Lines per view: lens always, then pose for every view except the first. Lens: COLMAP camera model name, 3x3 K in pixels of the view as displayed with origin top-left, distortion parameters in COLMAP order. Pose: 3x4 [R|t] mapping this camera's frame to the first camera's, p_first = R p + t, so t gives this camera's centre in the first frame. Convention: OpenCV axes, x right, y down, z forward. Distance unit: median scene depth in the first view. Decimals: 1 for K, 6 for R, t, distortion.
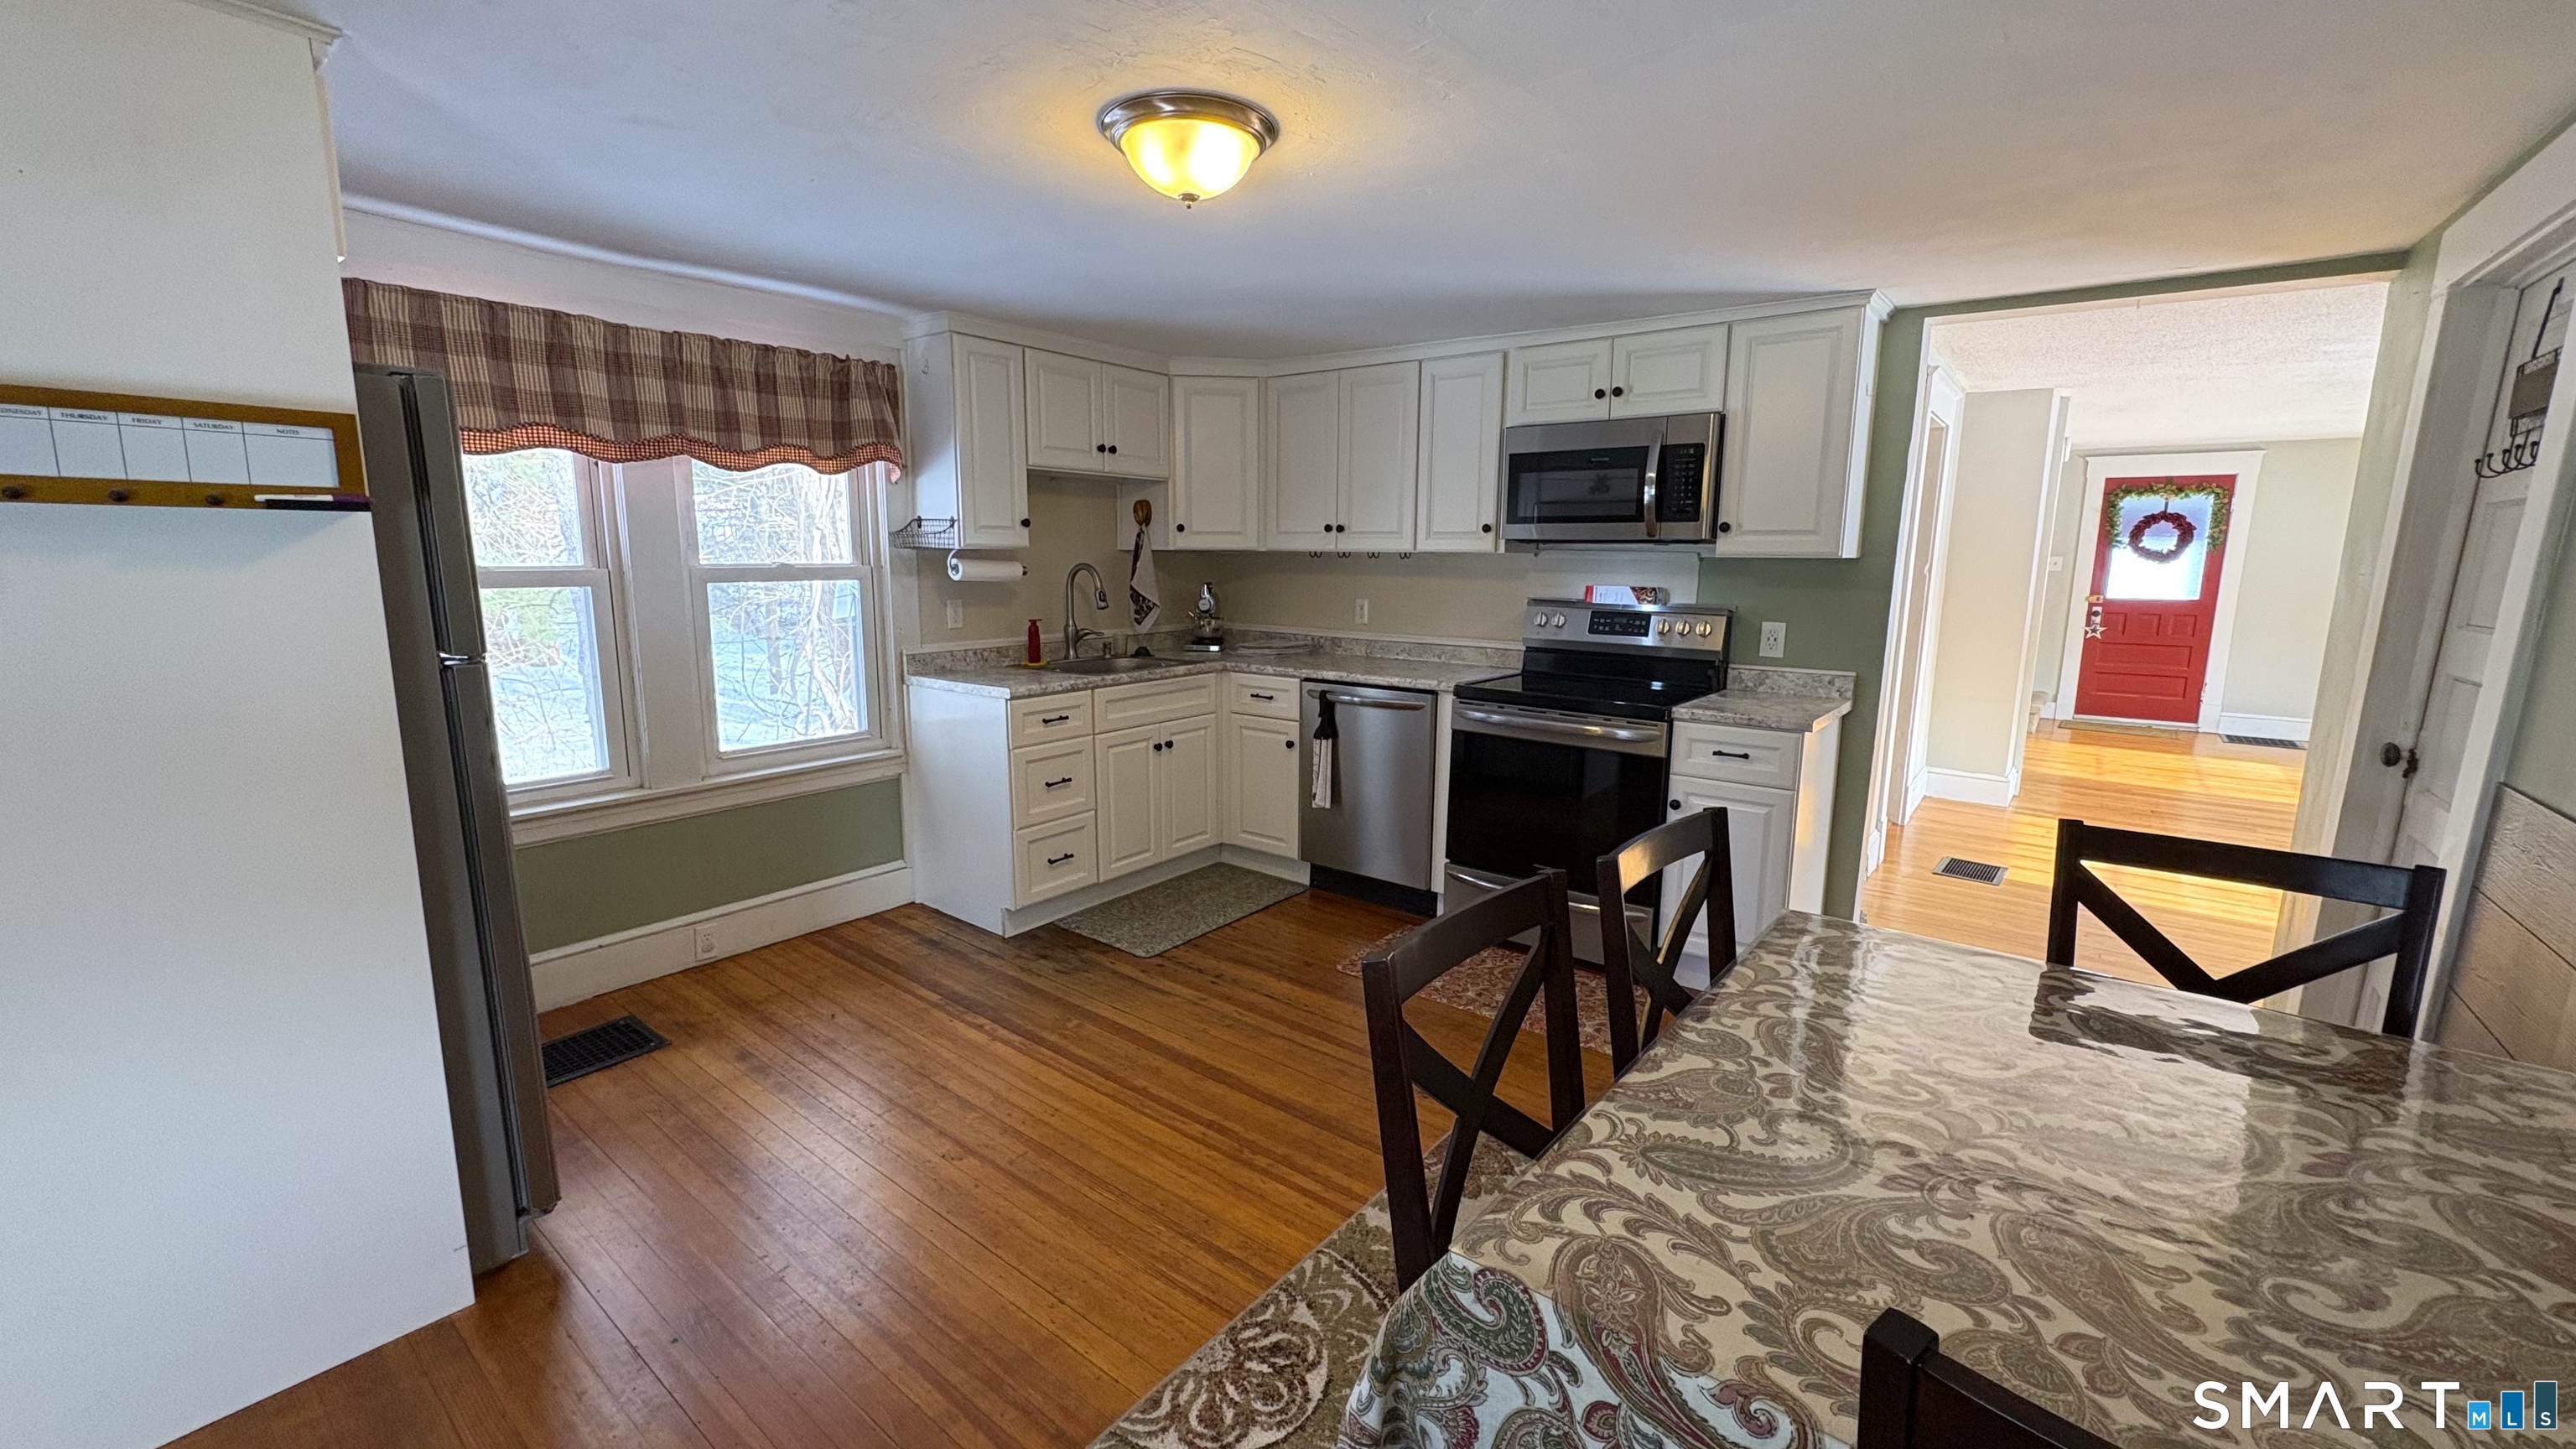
lens RADIAL K [[1023.8, 0, 1287.3], [0, 1023.8, 721.5], [0, 0, 1]] dist [-0.000055, 0.000873]
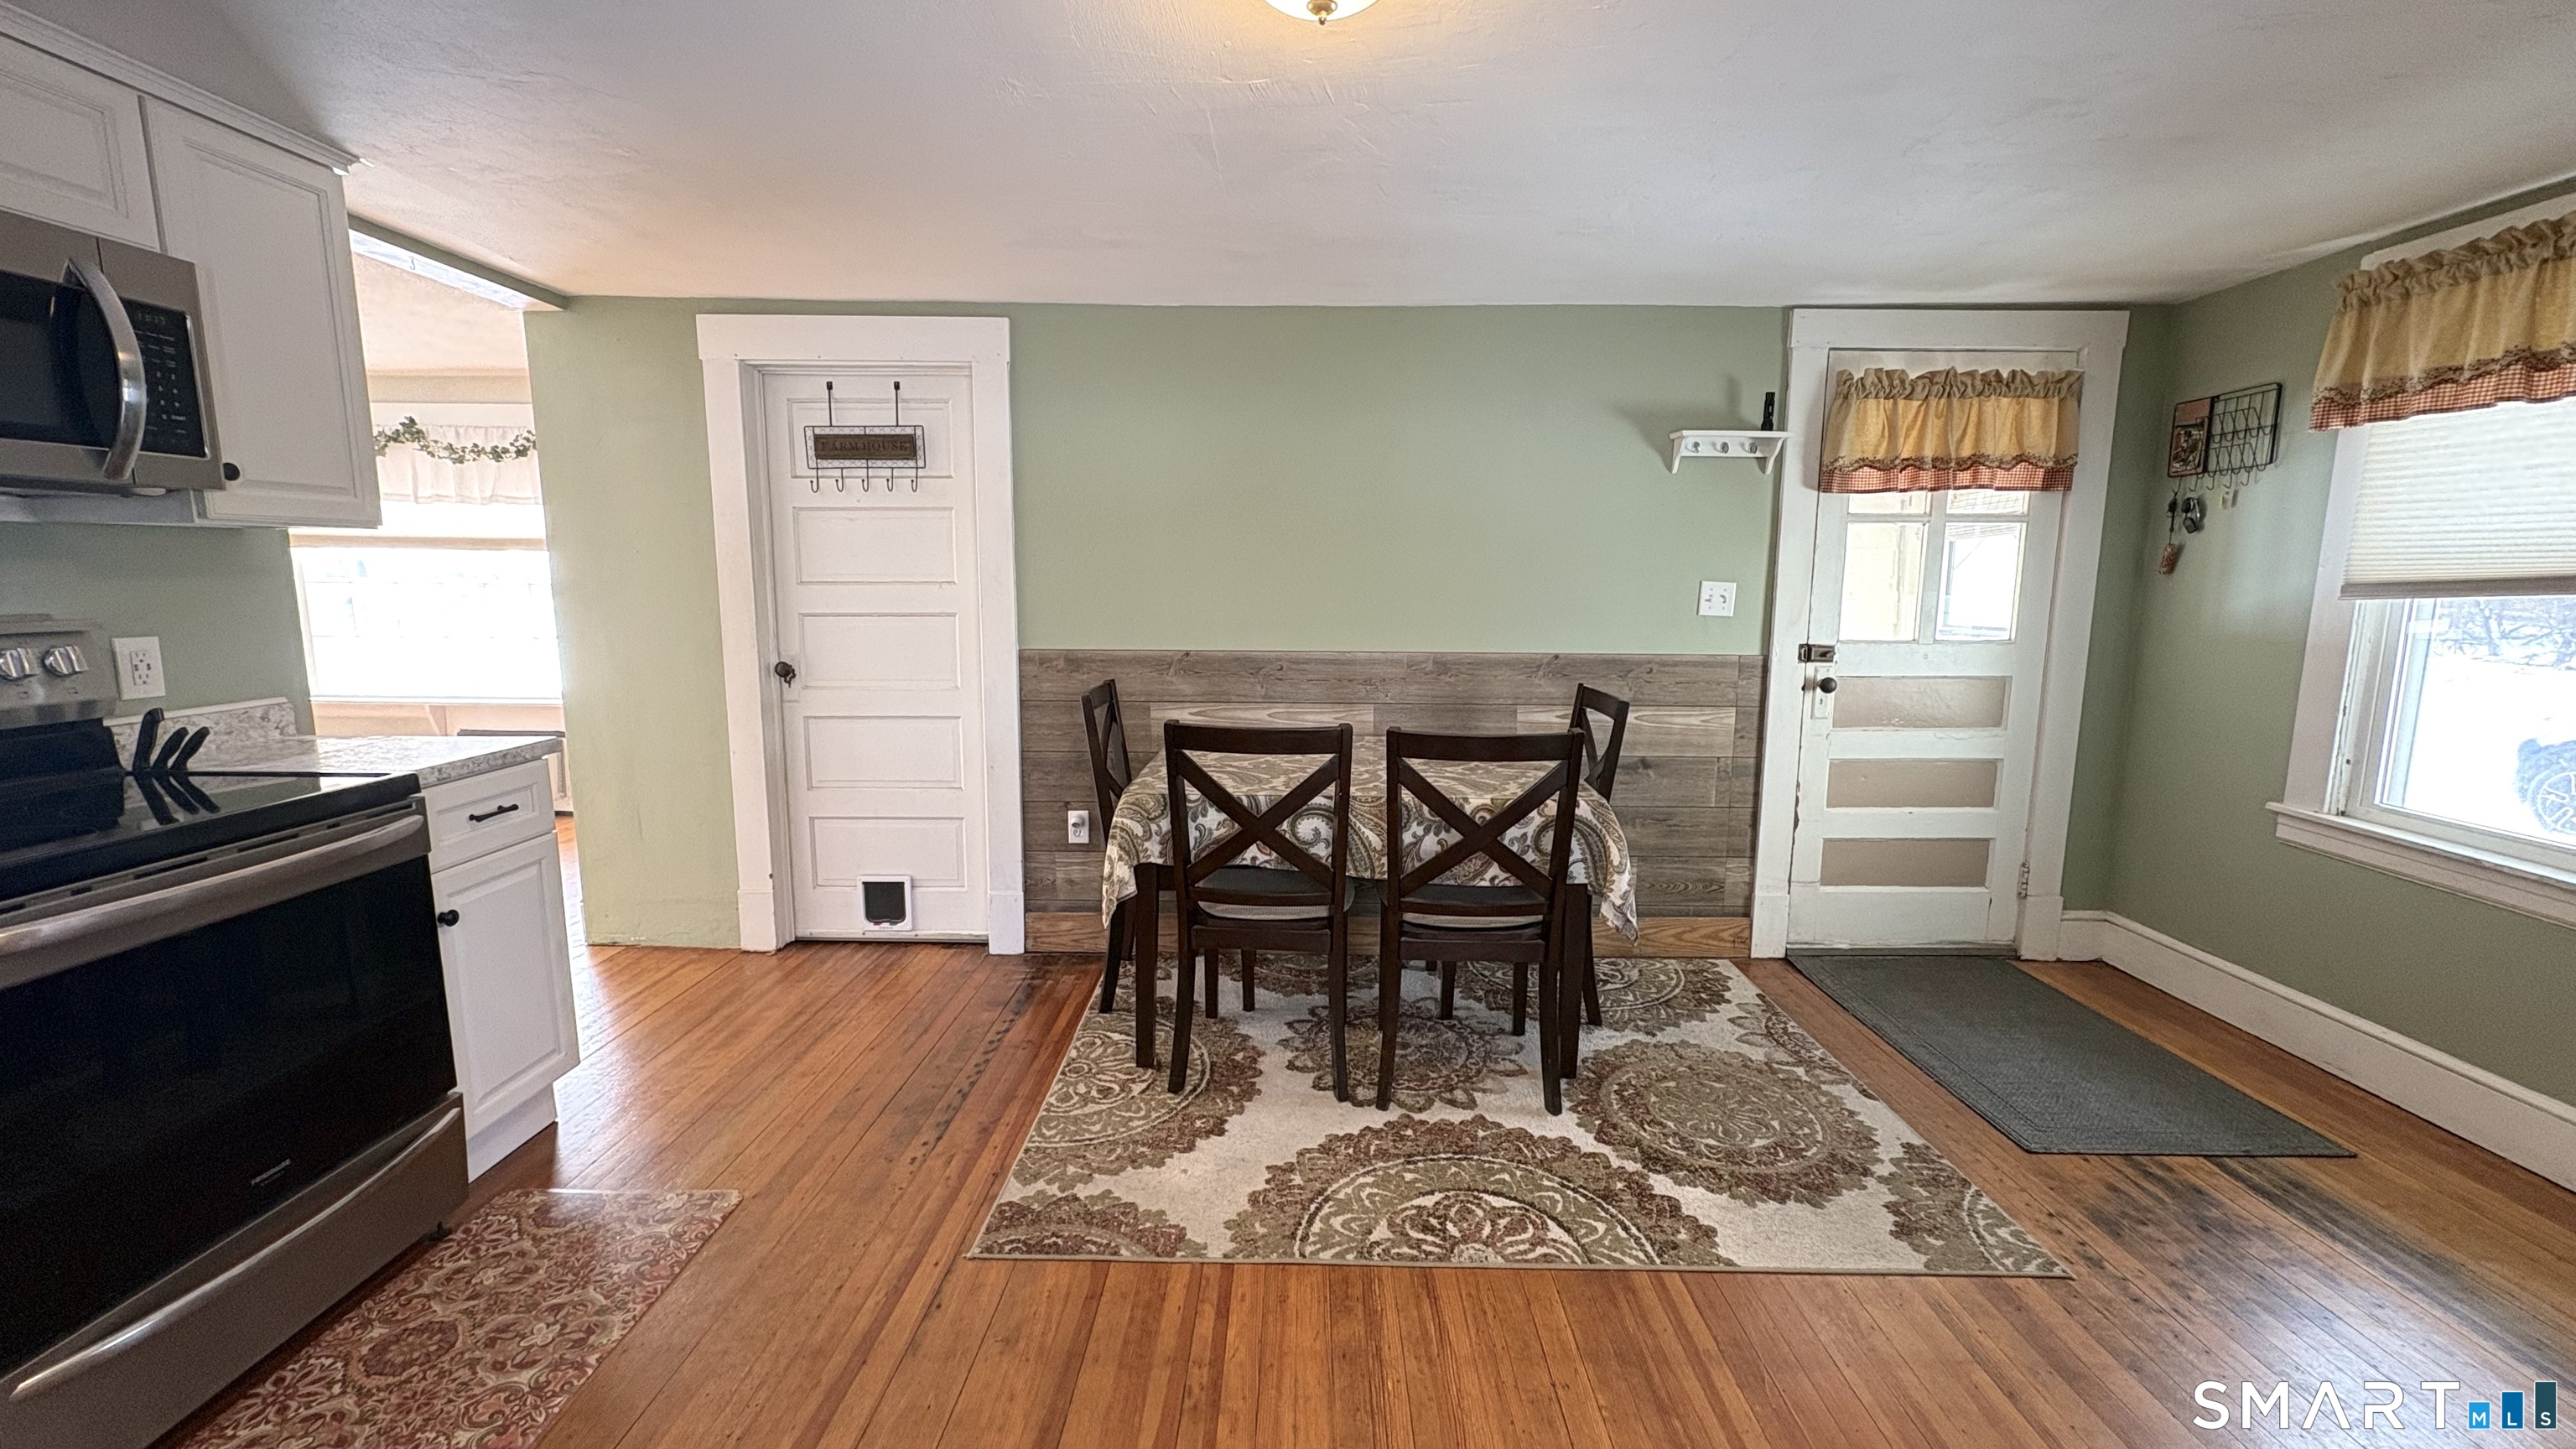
lens RADIAL K [[1023.8, 0, 1287.3], [0, 1023.8, 721.5], [0, 0, 1]] dist [-0.000055, 0.000873]
pose [[-0.606755, -0.130996, 0.784021, -0.361354], [0.117069, 0.960845, 0.251141, -0.116264], [-0.786221, 0.244166, -0.567662, 0.800332]]
